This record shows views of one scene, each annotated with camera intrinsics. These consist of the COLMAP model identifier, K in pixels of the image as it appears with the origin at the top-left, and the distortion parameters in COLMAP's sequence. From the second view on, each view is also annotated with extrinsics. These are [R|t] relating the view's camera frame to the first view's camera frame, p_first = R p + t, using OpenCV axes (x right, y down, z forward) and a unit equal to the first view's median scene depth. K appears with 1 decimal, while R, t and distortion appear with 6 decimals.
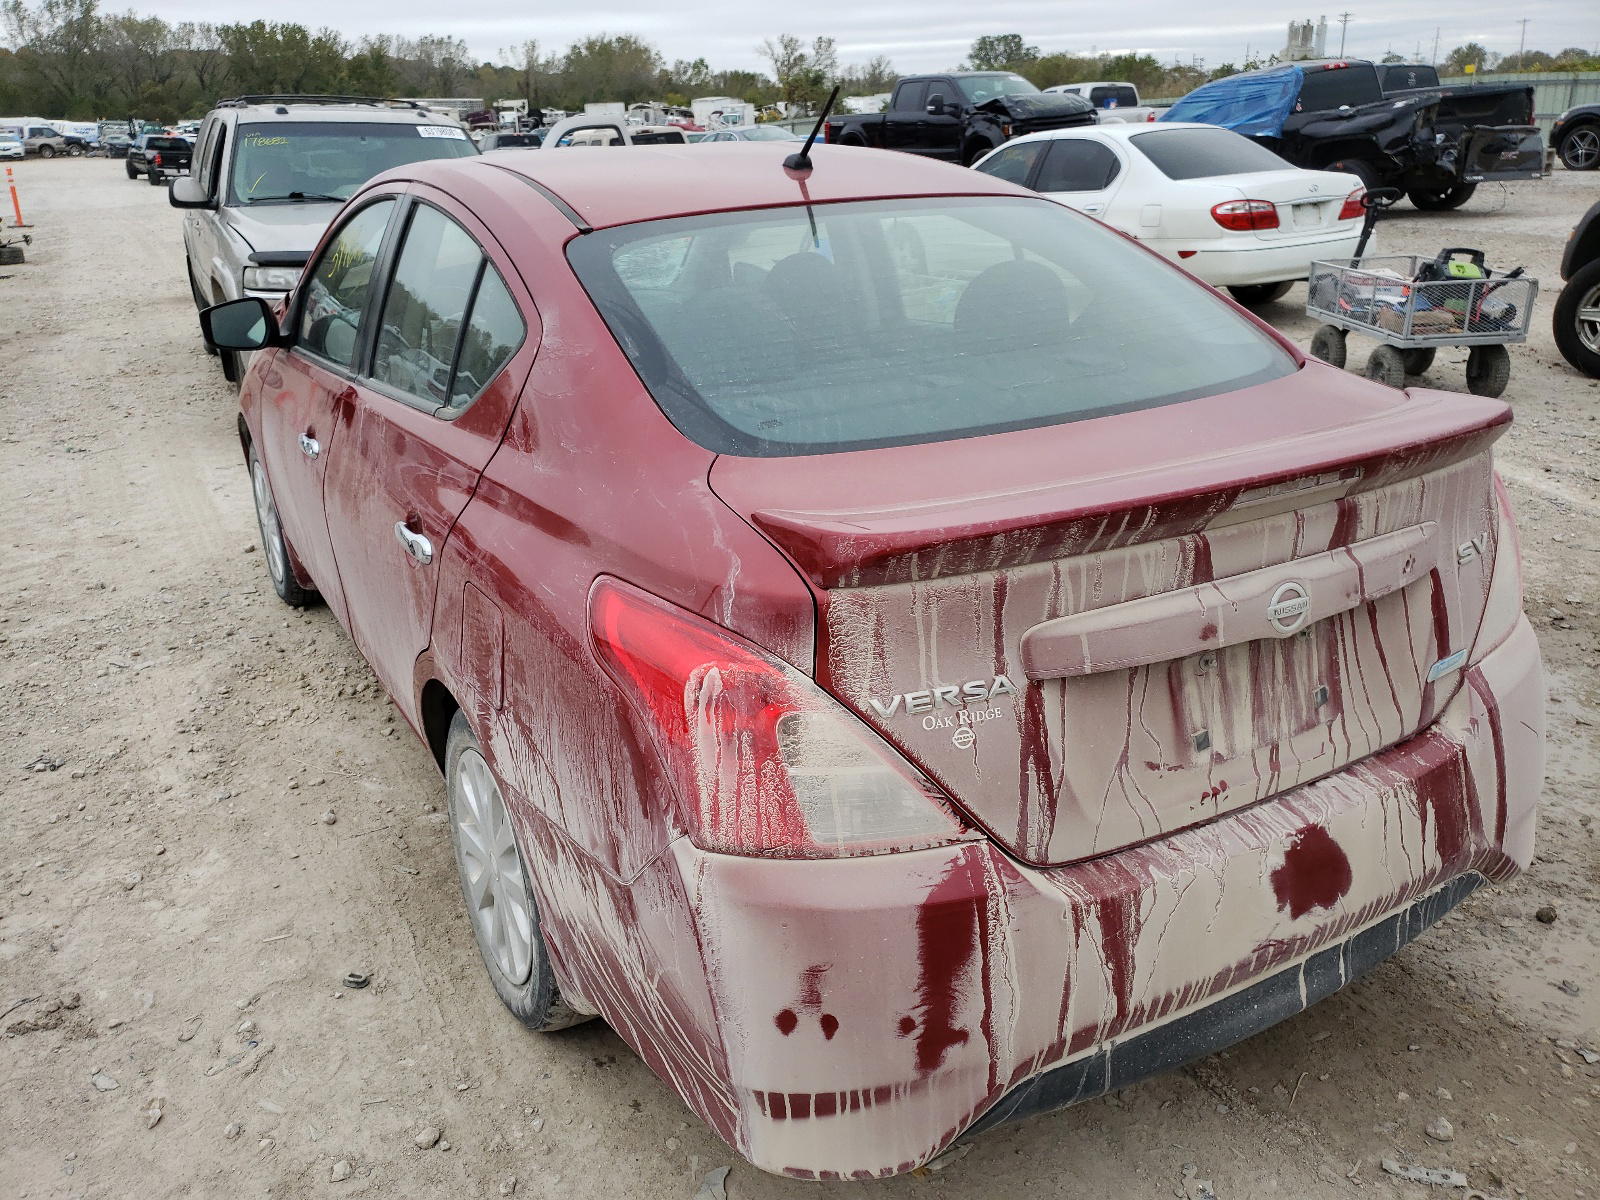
lens RADIAL K [[1224.5, 0, 800.0], [0, 1224.5, 600.0], [0, 0, 1]] dist [-0.000296, 0.002292]
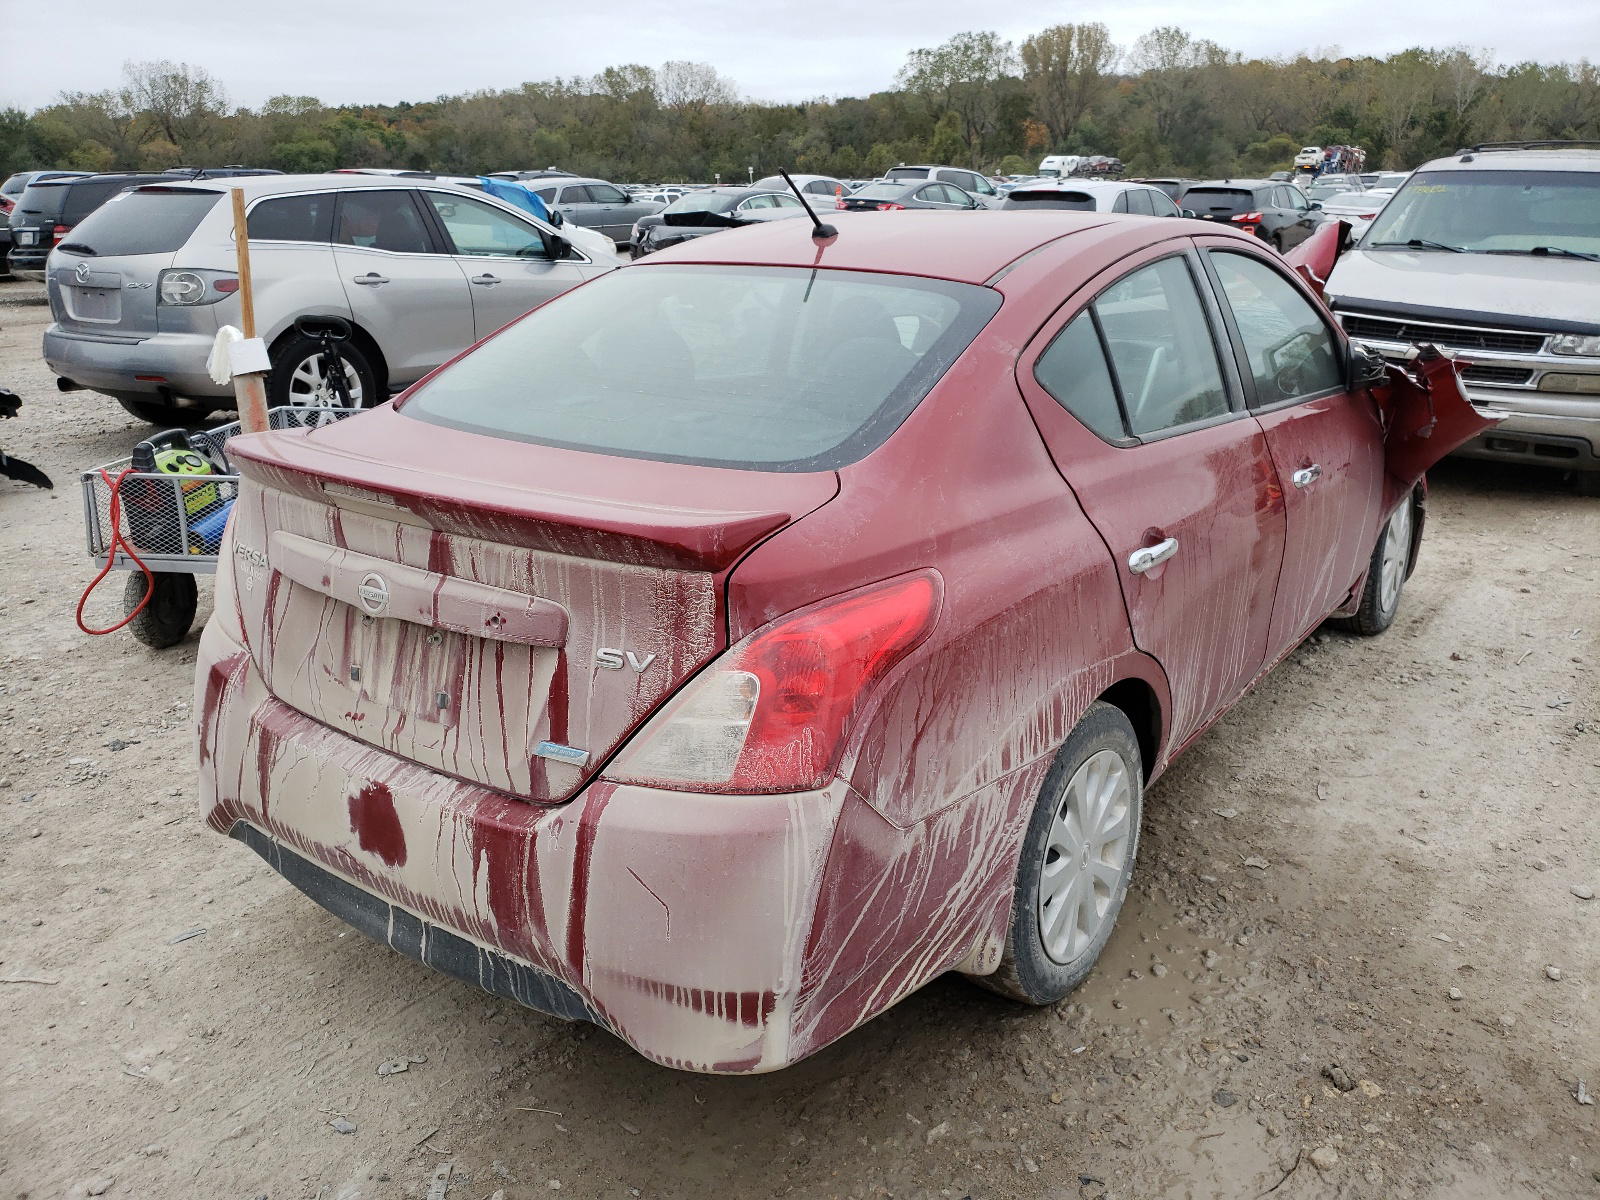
lens RADIAL K [[1205.0, 0, 800.0], [0, 1205.0, 600.0], [0, 0, 1]] dist [0.038425, -0.001660]
pose [[0.418467, 0.306088, -0.855099, 1.515991], [-0.329236, 0.928585, 0.171272, -0.316757], [0.846457, 0.209858, 0.489358, 0.706229]]
